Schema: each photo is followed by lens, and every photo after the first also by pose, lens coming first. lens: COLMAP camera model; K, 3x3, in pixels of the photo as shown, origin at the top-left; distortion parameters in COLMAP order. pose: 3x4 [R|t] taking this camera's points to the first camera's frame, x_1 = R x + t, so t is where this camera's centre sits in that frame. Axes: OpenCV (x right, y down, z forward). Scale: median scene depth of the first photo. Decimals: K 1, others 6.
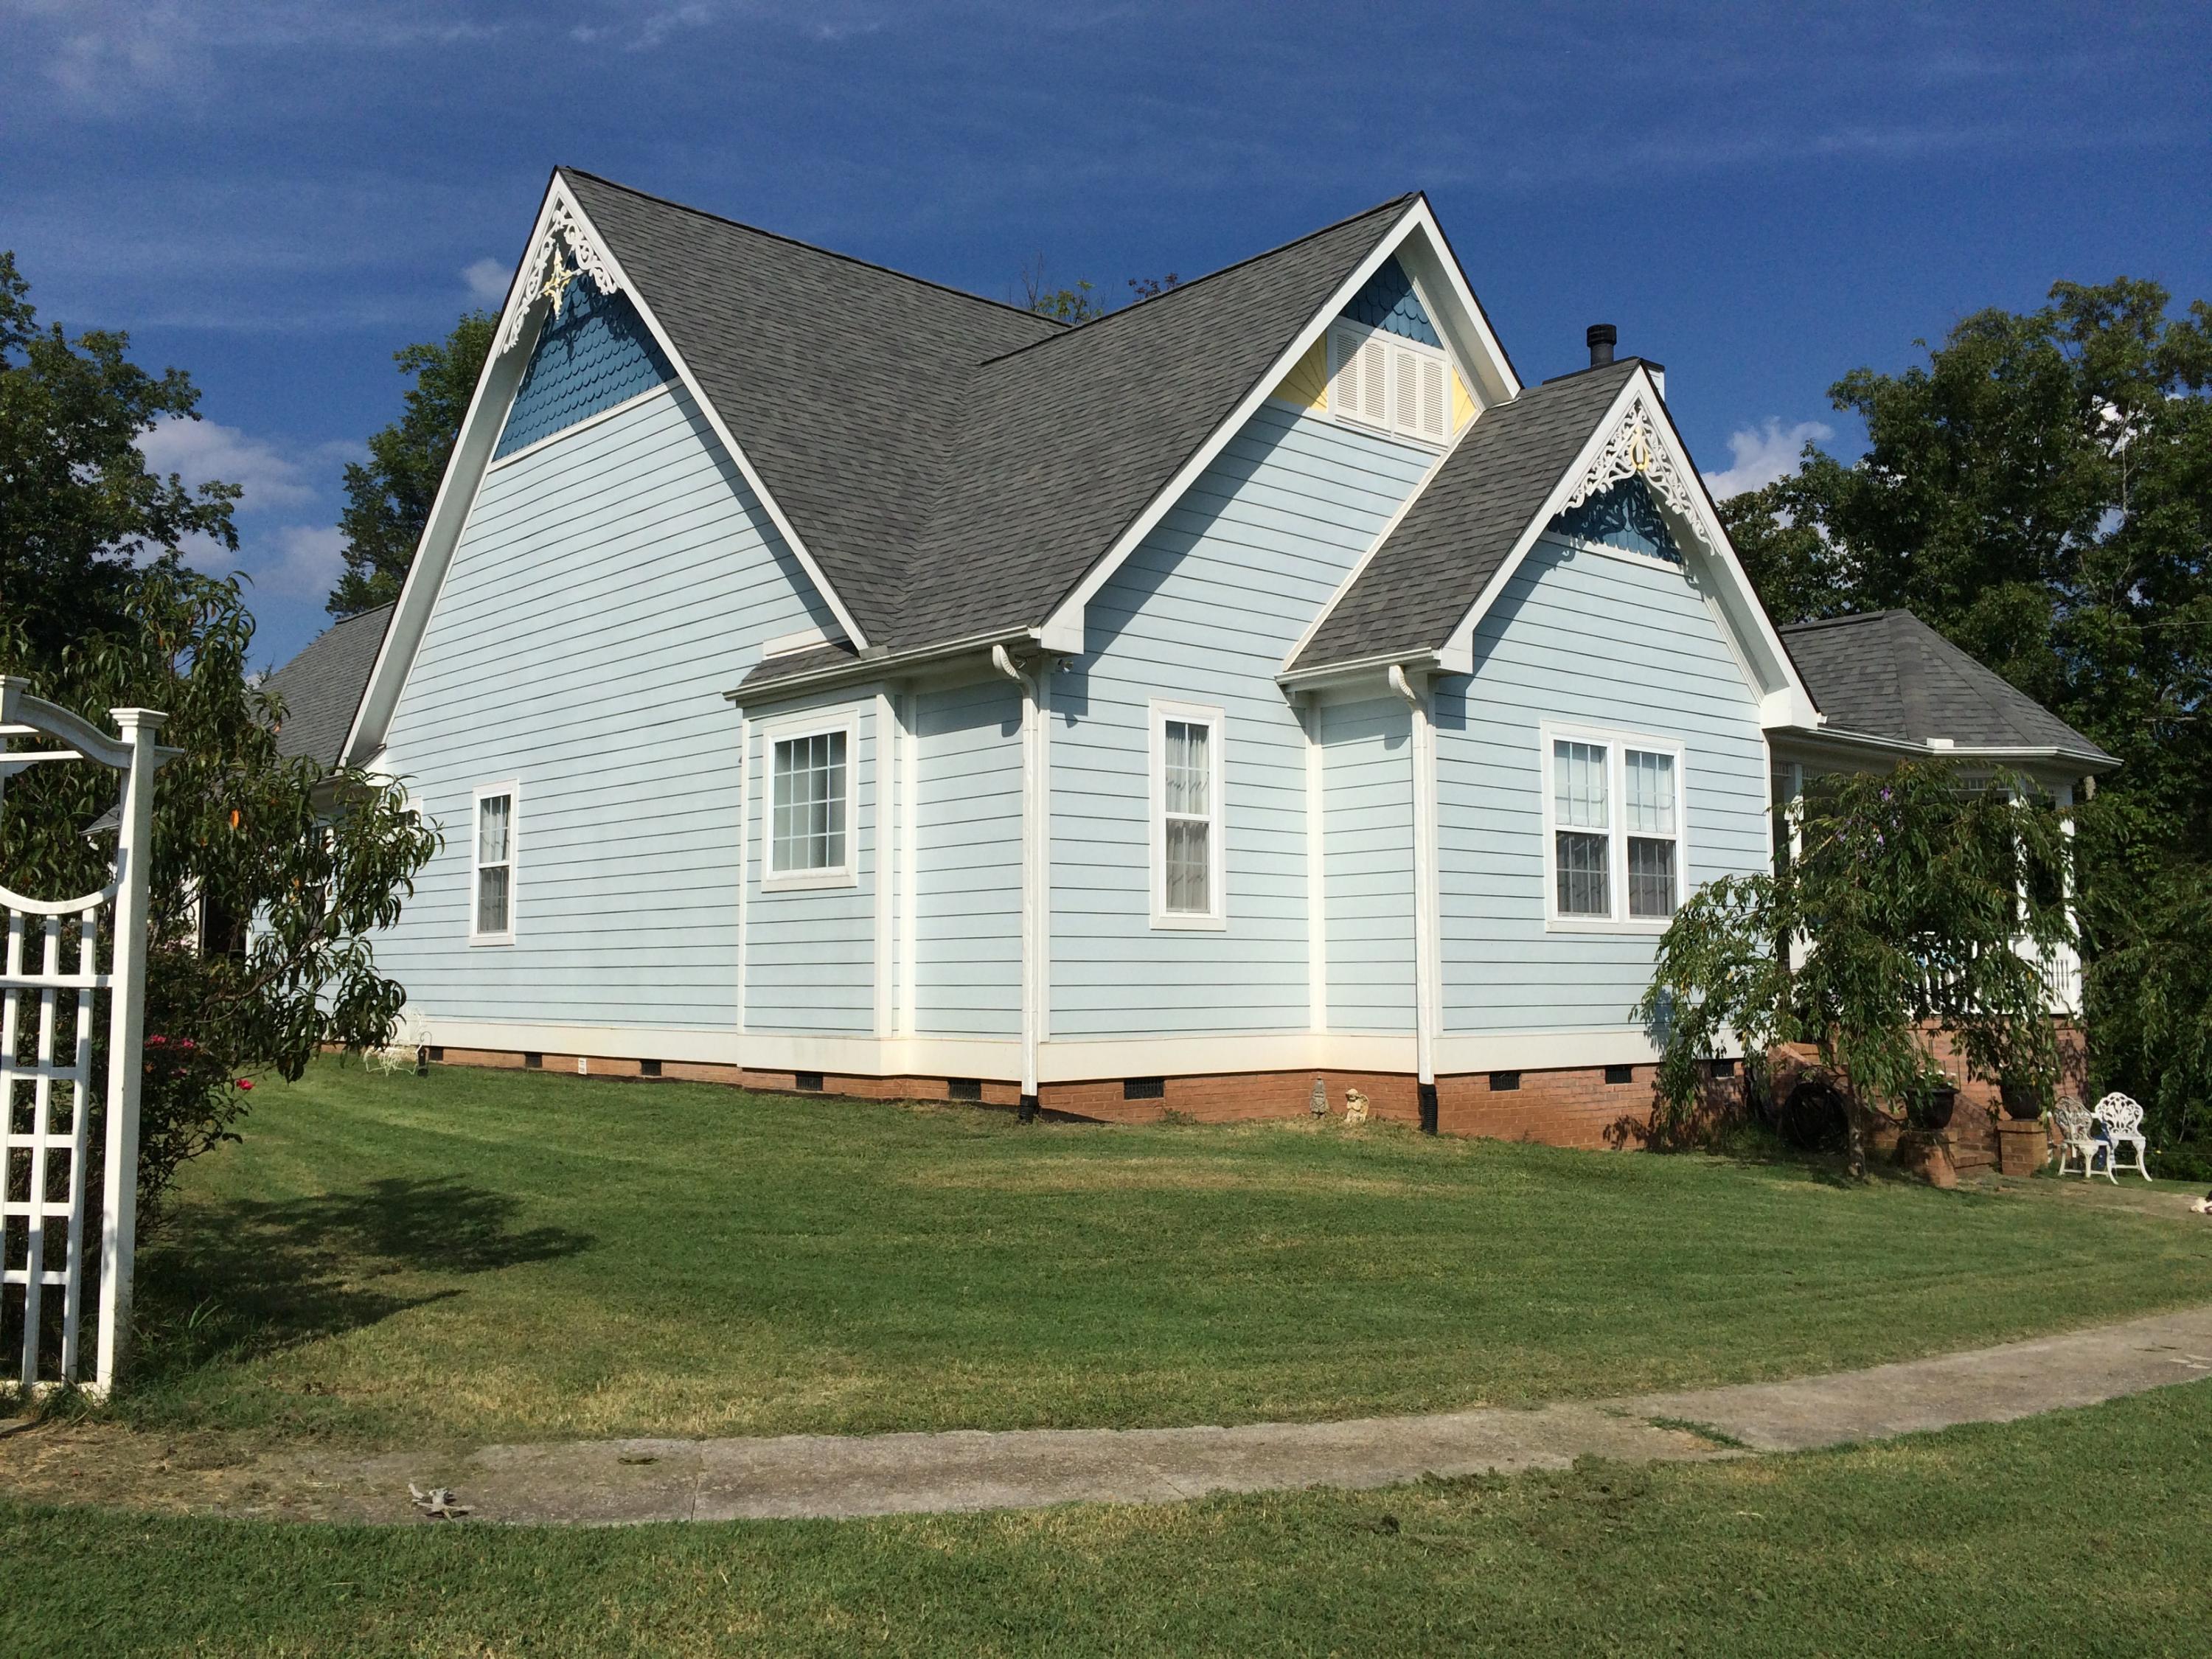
lens RADIAL K [[1880.5, 0, 1129.7], [0, 1880.5, 828.9], [0, 0, 1]] dist [0.069785, -0.045522]
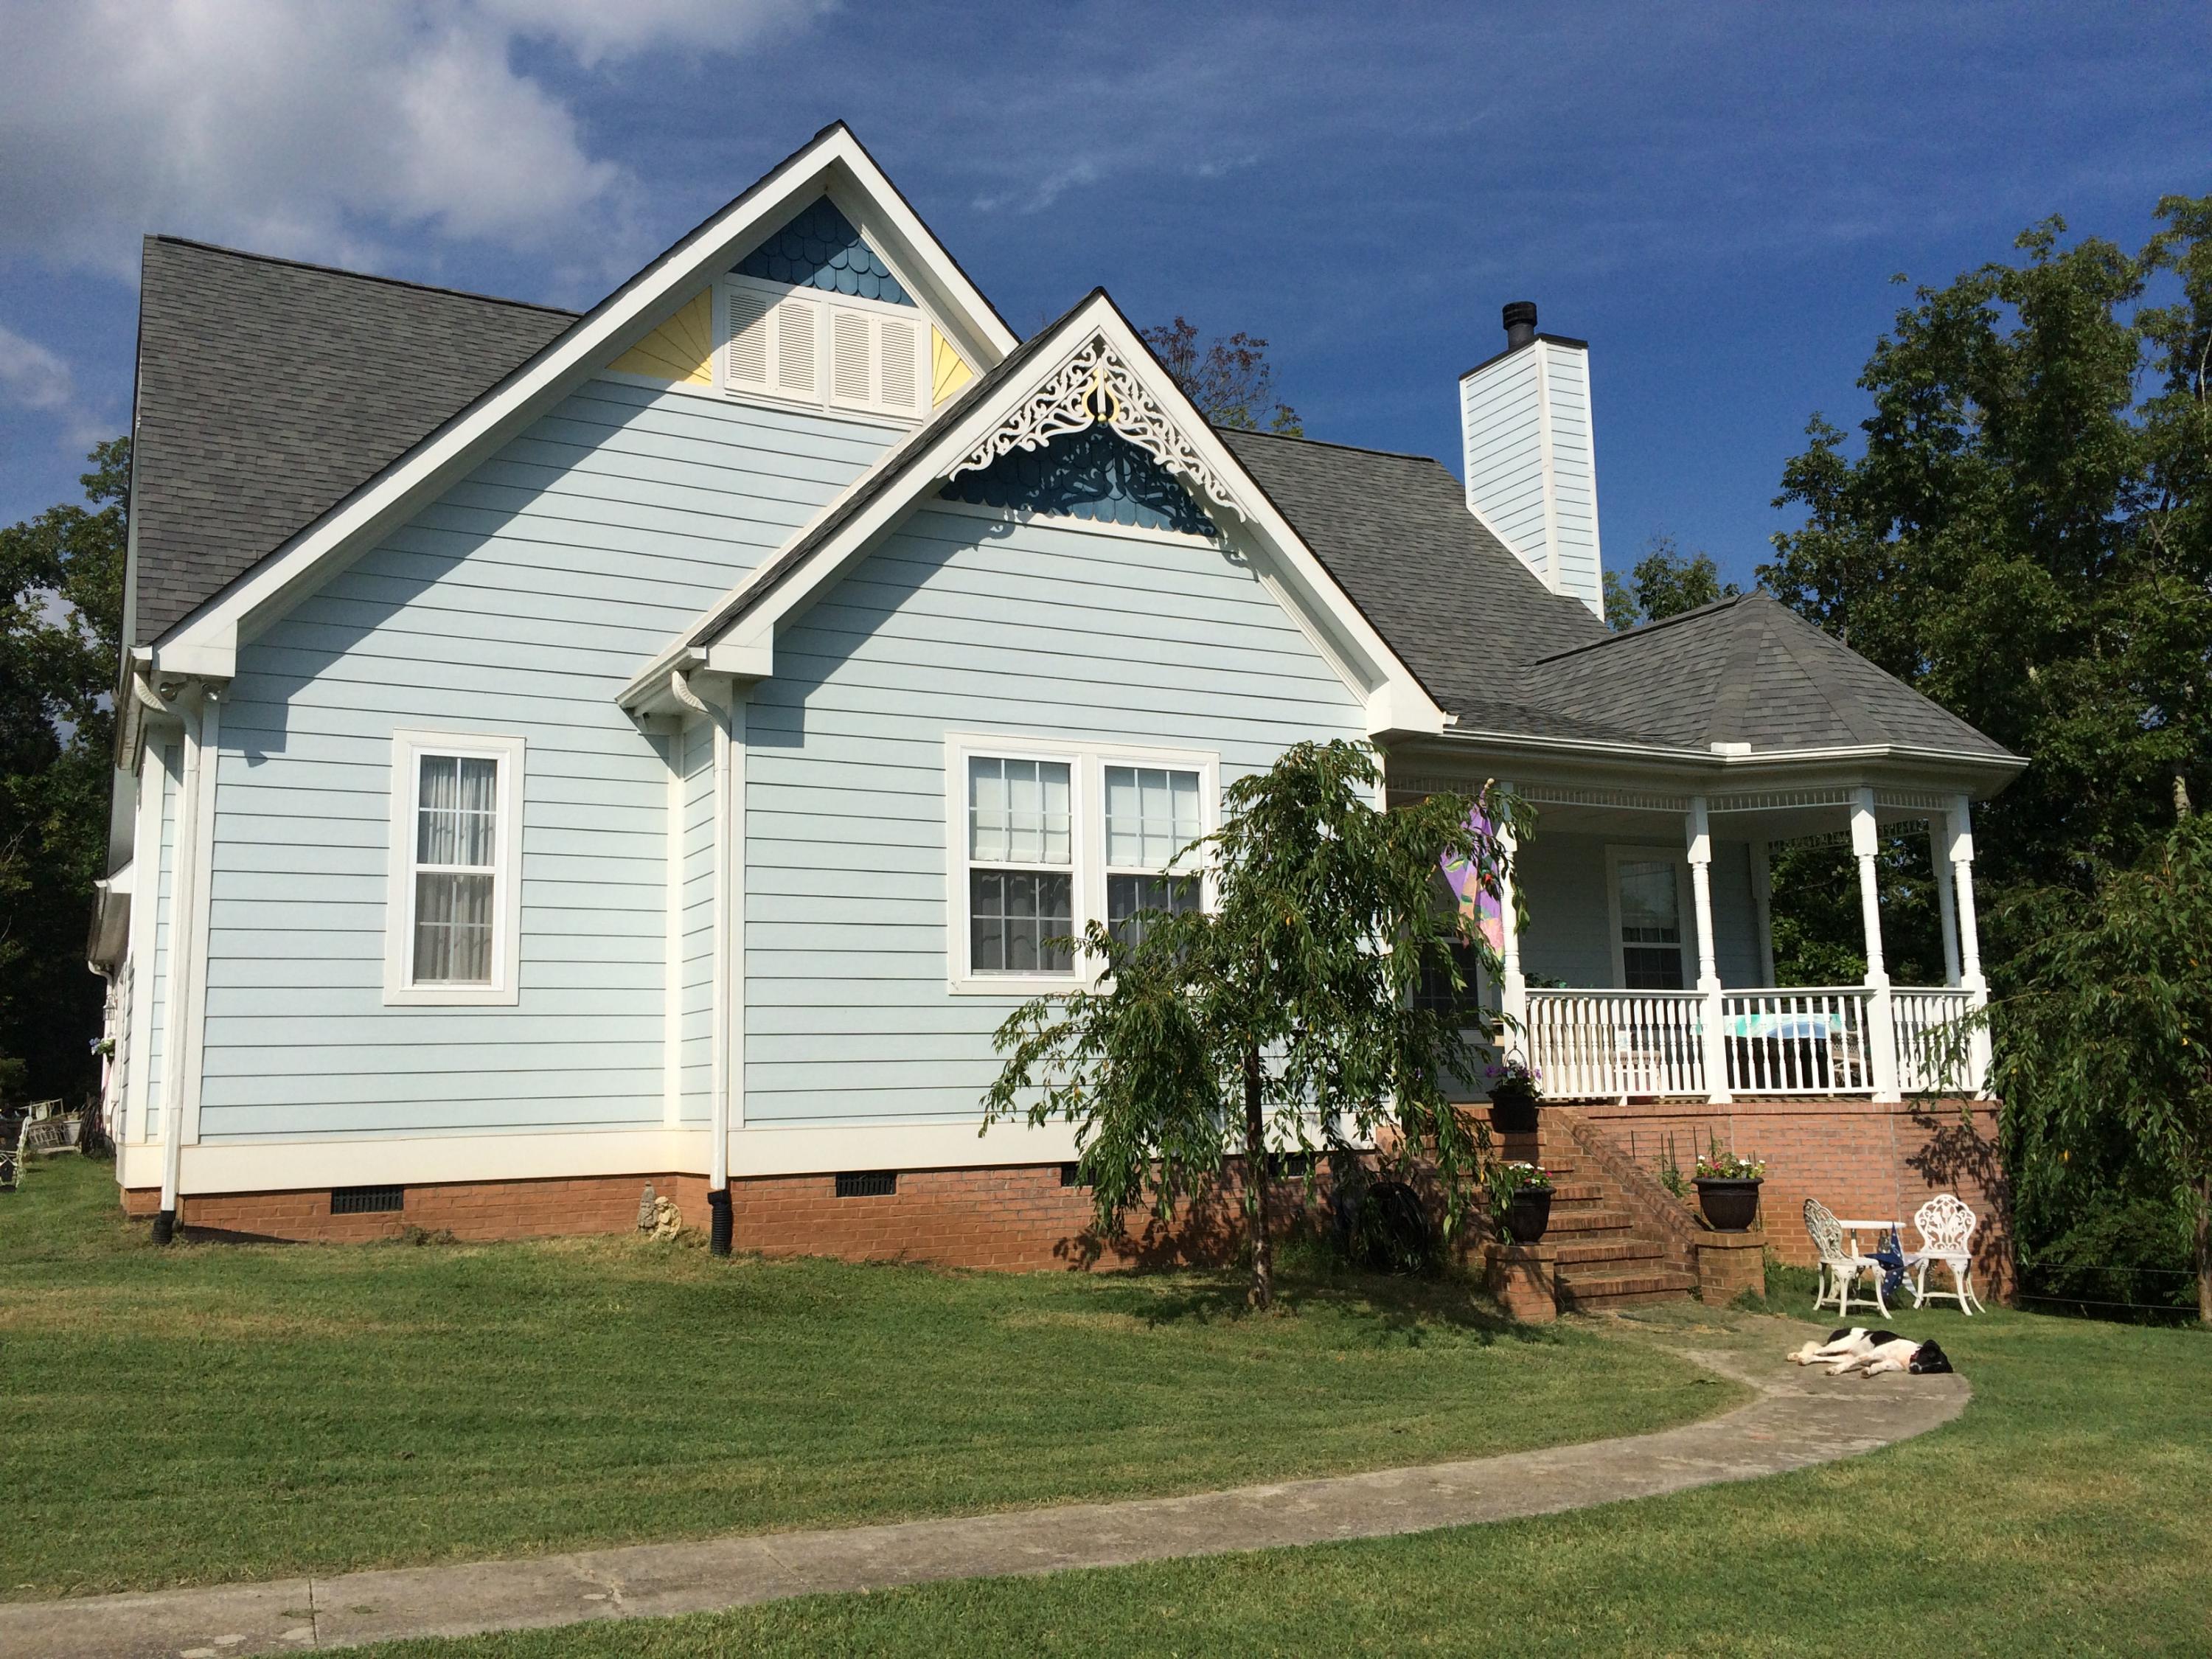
lens RADIAL K [[1880.5, 0, 1097.2], [0, 1880.5, 832.4], [0, 0, 1]] dist [0.069785, -0.045522]
pose [[0.971460, -0.050838, -0.231691, 0.448834], [0.038011, 0.997505, -0.059496, 0.034049], [0.234137, 0.048991, 0.970968, 0.225873]]
